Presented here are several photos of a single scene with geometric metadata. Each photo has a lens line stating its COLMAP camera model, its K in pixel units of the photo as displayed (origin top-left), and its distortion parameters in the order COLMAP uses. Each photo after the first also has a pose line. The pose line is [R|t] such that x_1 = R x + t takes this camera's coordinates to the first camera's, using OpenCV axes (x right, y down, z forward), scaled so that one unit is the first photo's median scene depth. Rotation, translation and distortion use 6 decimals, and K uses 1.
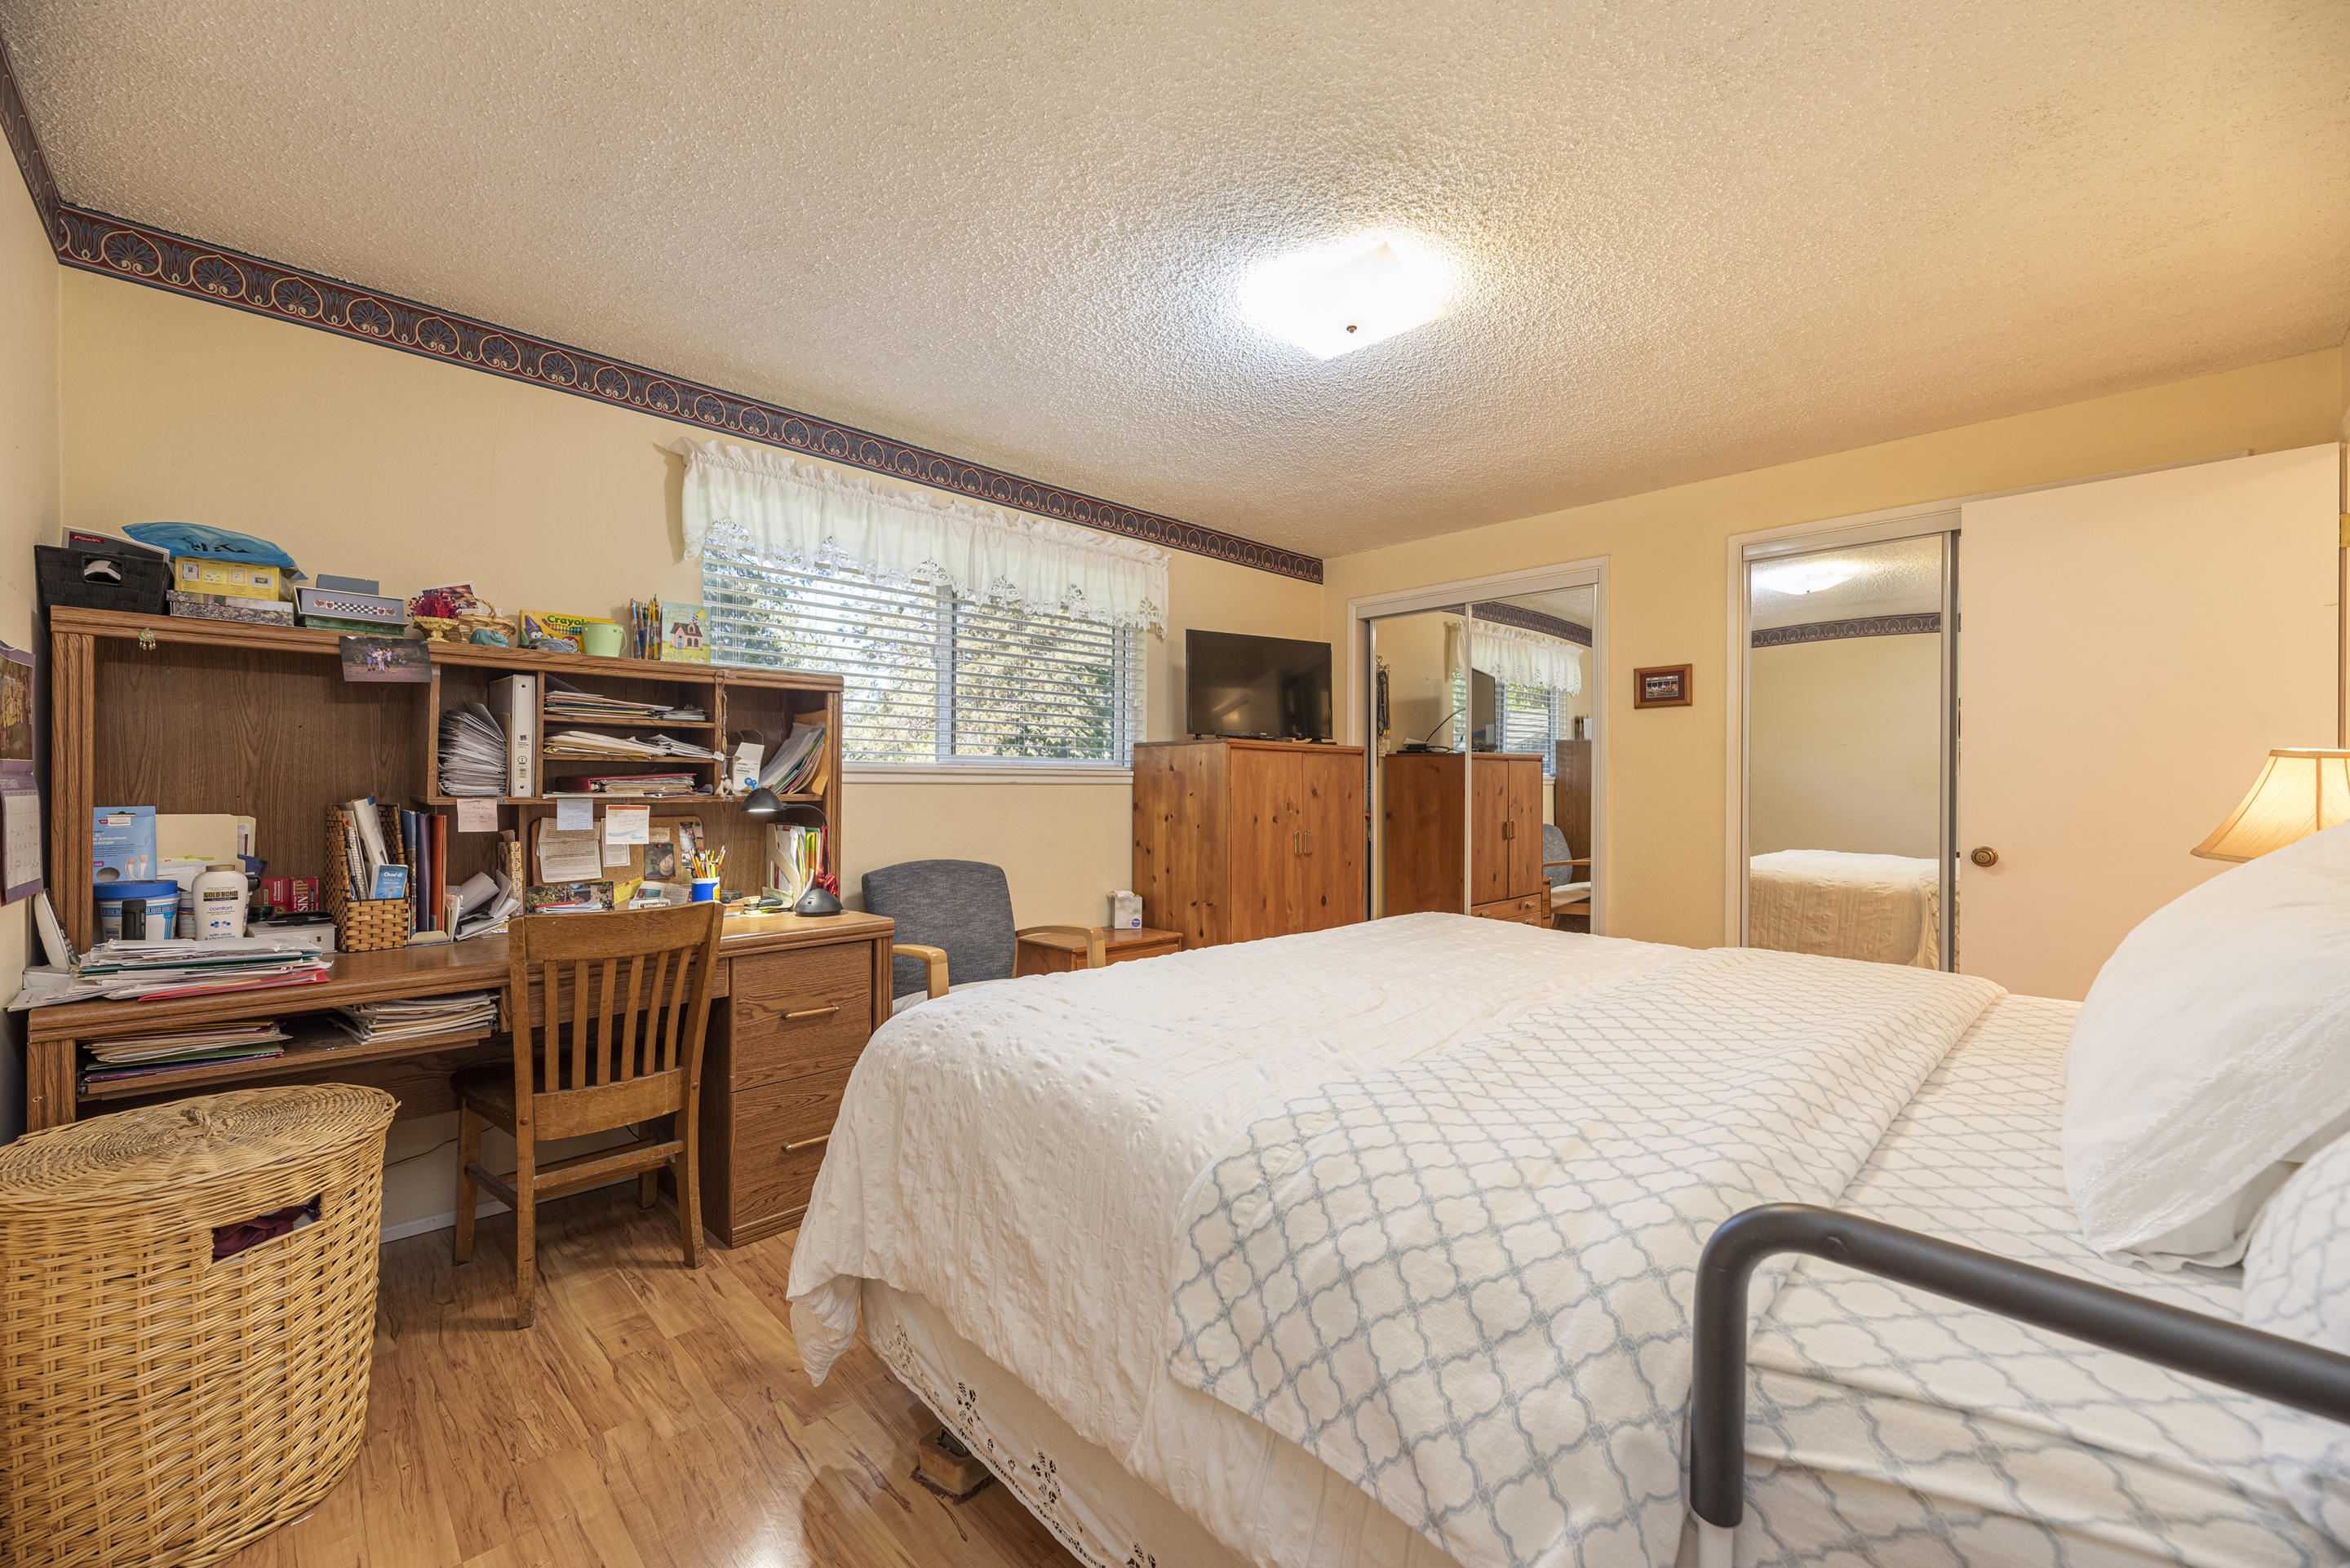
lens RADIAL K [[943.3, 0, 1179.0], [0, 943.3, 789.8], [0, 0, 1]] dist [-0.002679, 0.000469]
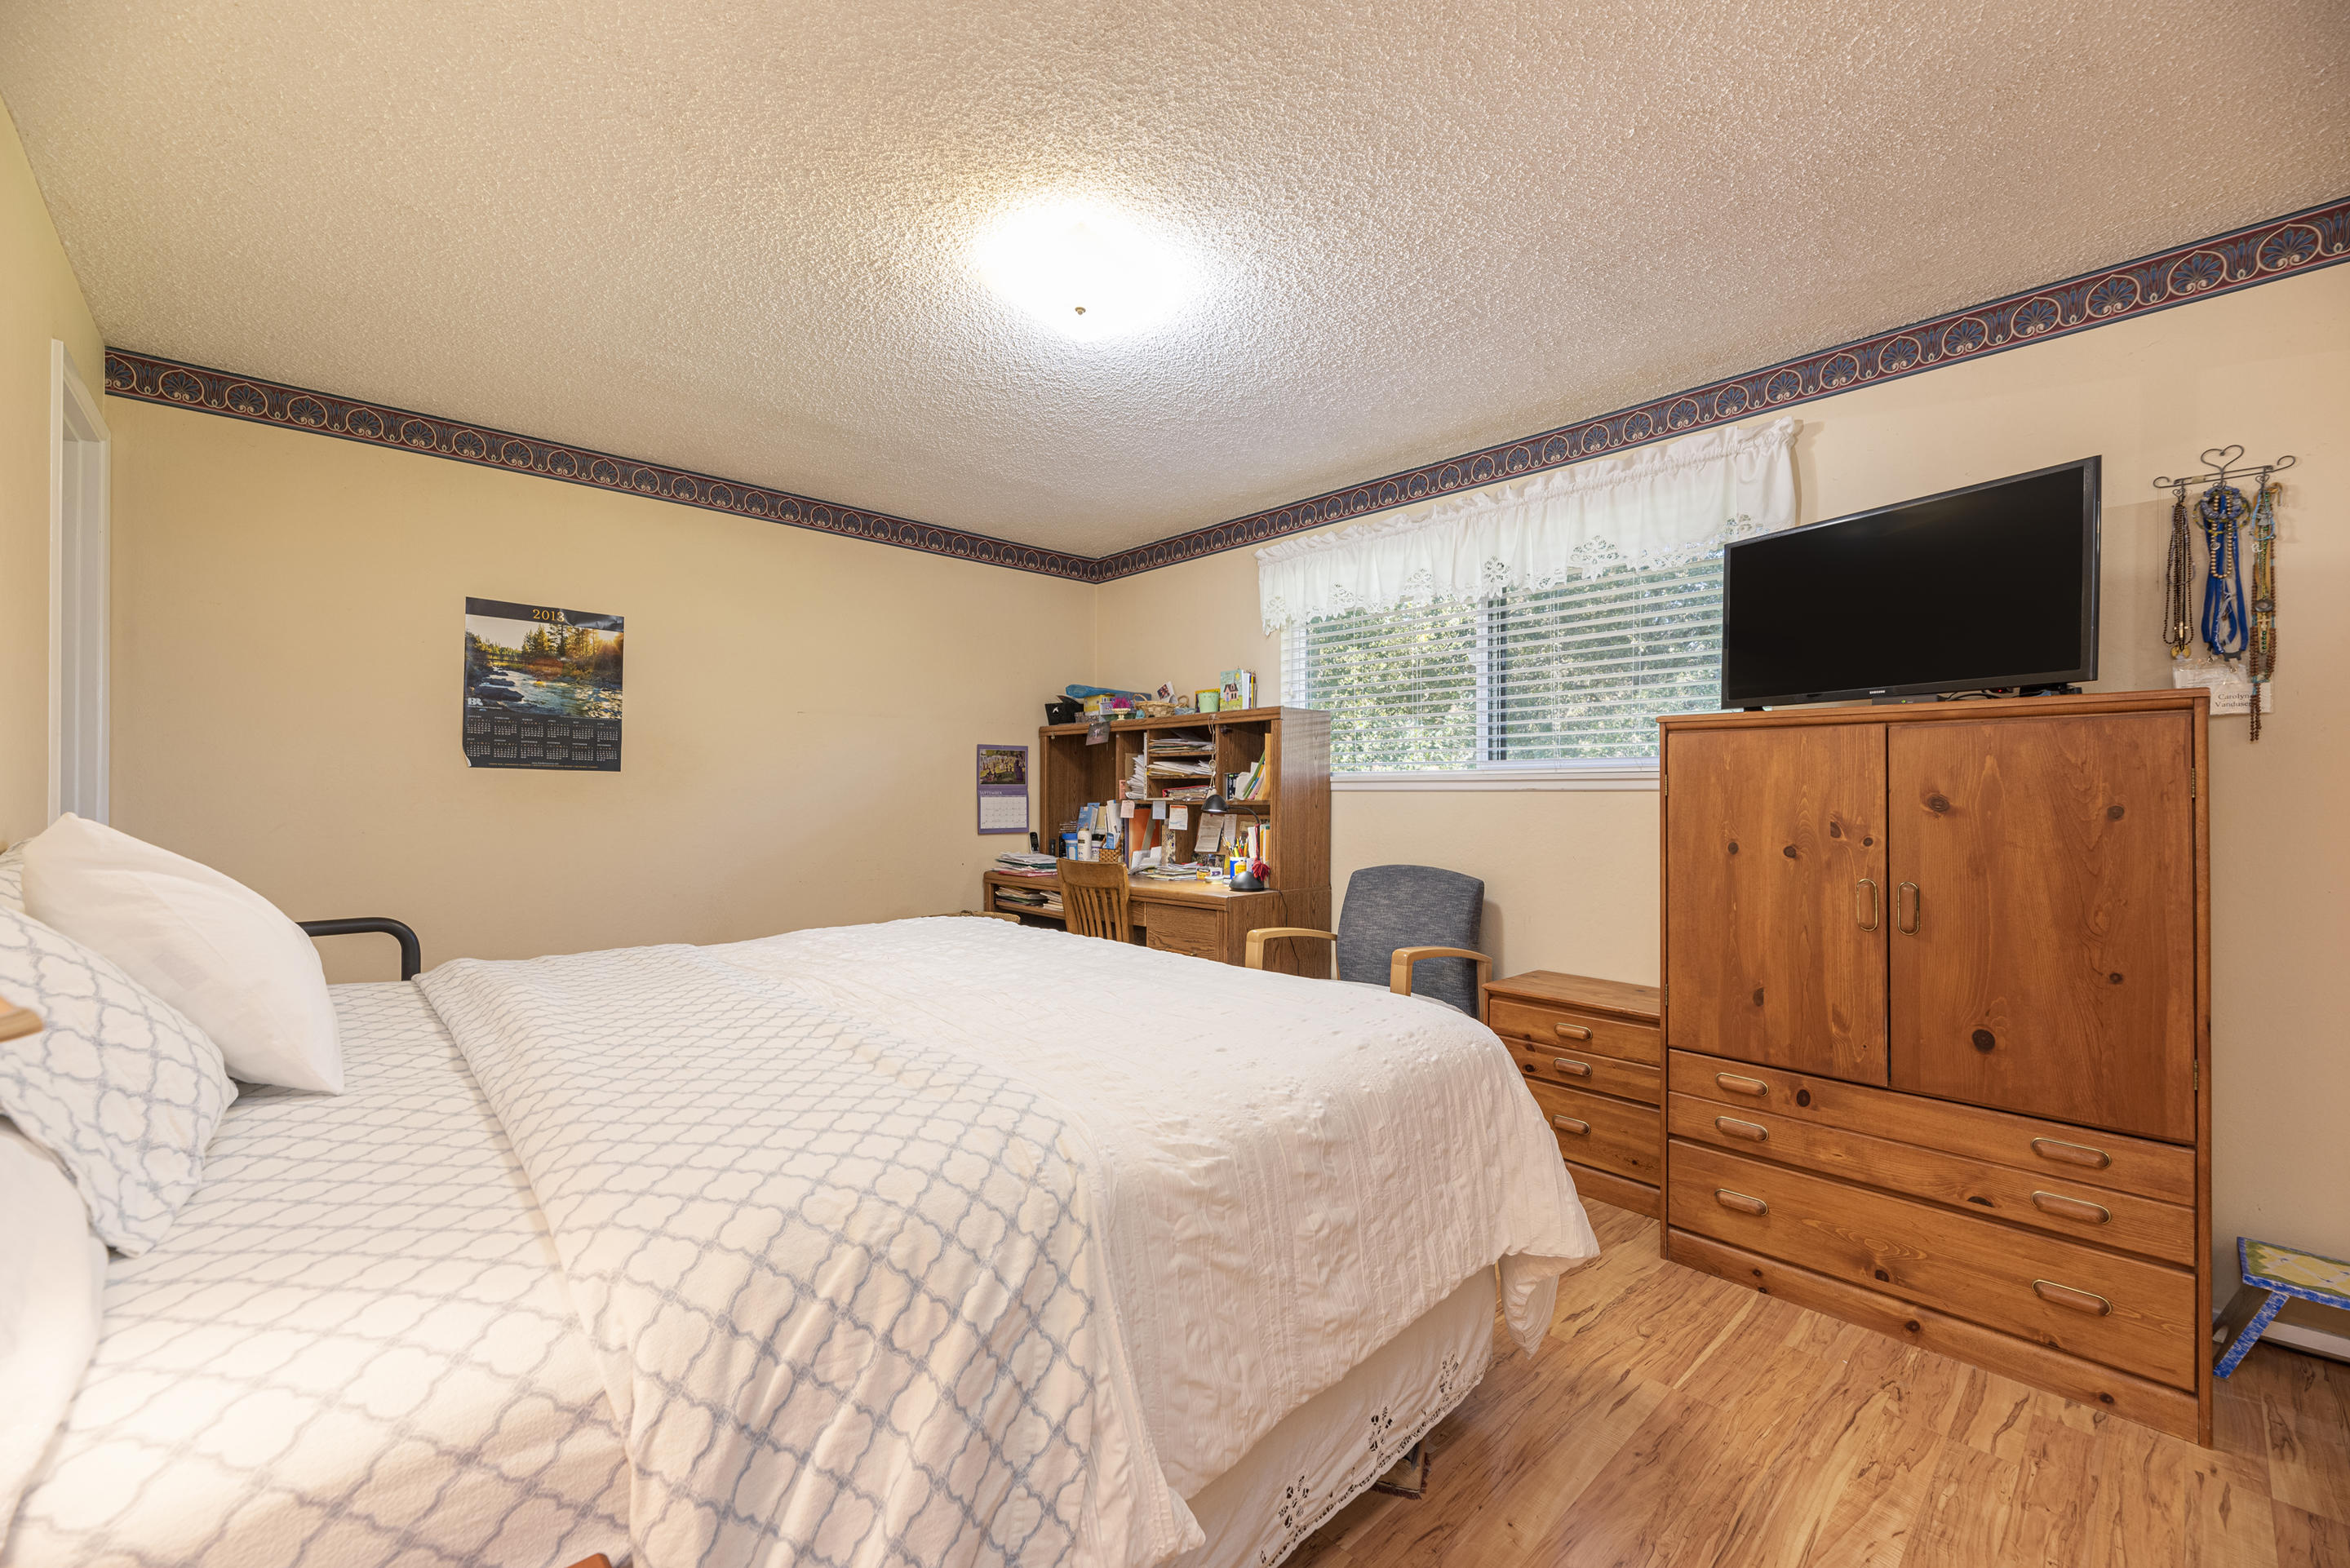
lens RADIAL K [[943.3, 0, 1179.0], [0, 943.3, 789.8], [0, 0, 1]] dist [-0.002679, 0.000469]
pose [[-0.028543, -0.007399, -0.999565, 0.771055], [-0.004981, 0.999961, -0.007259, 0.001074], [0.999580, 0.004771, -0.028578, 0.770667]]
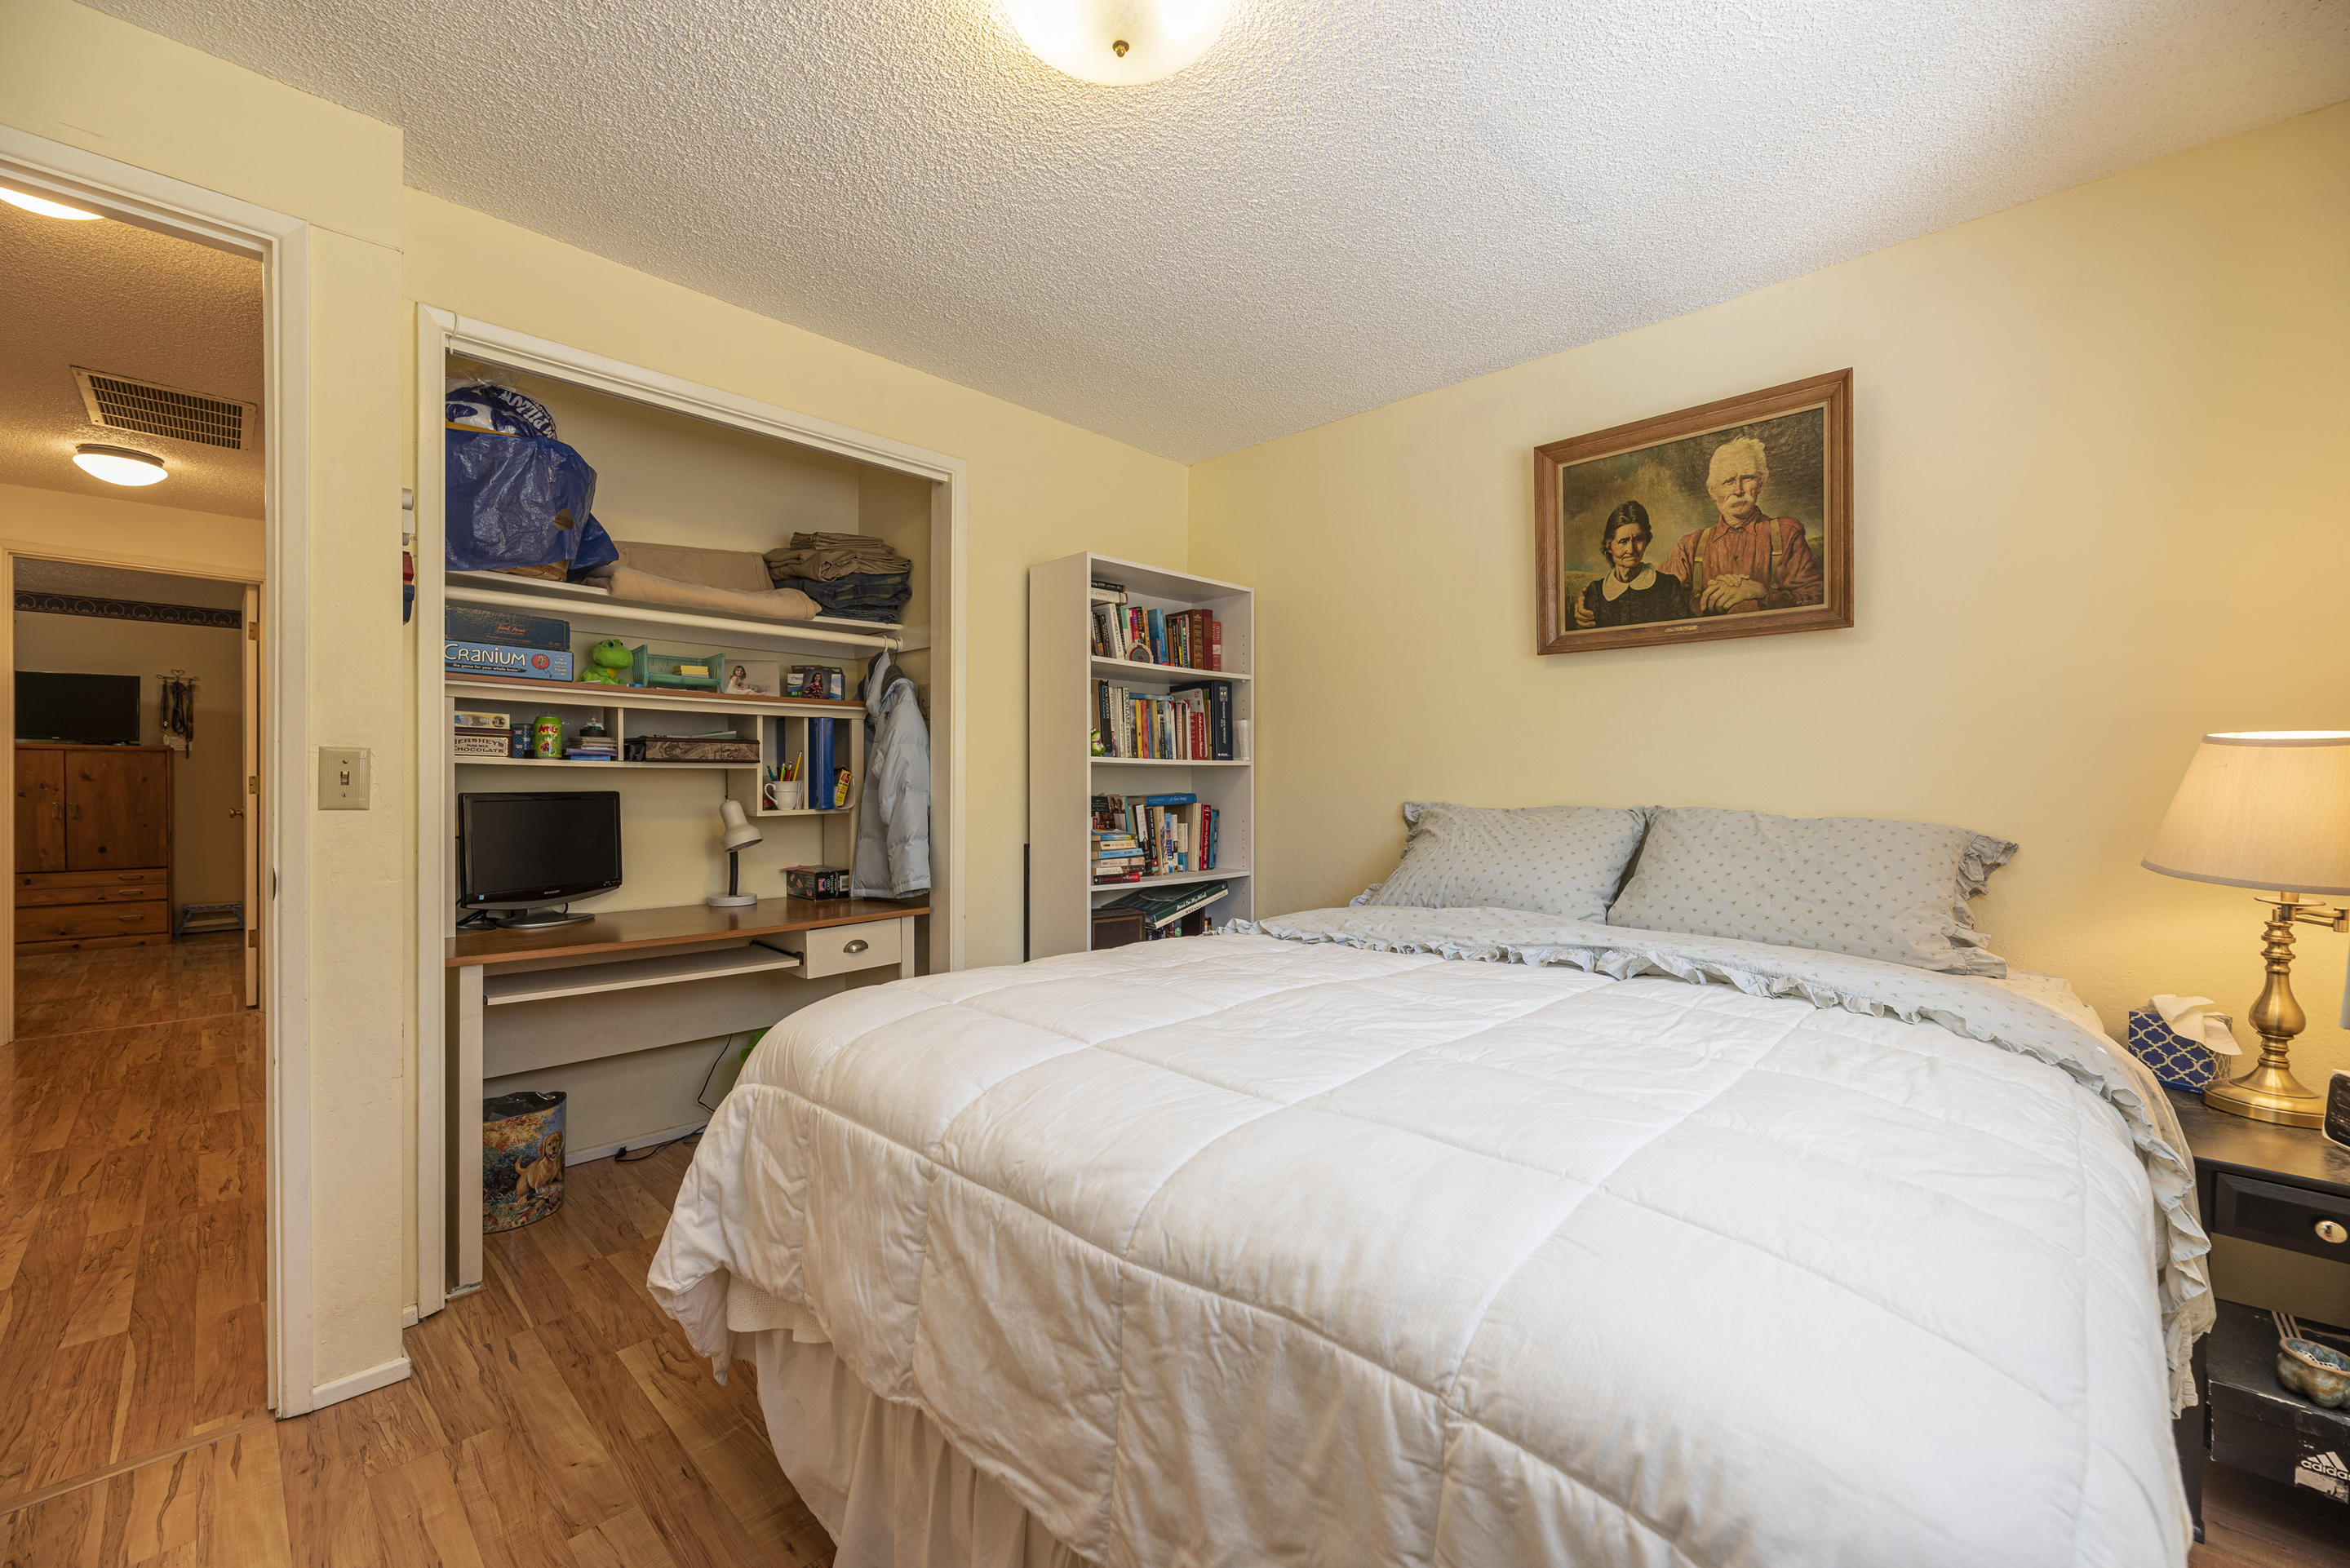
lens RADIAL K [[943.3, 0, 1179.0], [0, 943.3, 789.8], [0, 0, 1]] dist [-0.002679, 0.000469]
pose [[0.999710, 0.001320, 0.024046, 2.255539], [-0.001389, 0.999995, 0.002838, 0.020132], [-0.024042, -0.002870, 0.999707, -0.655049]]
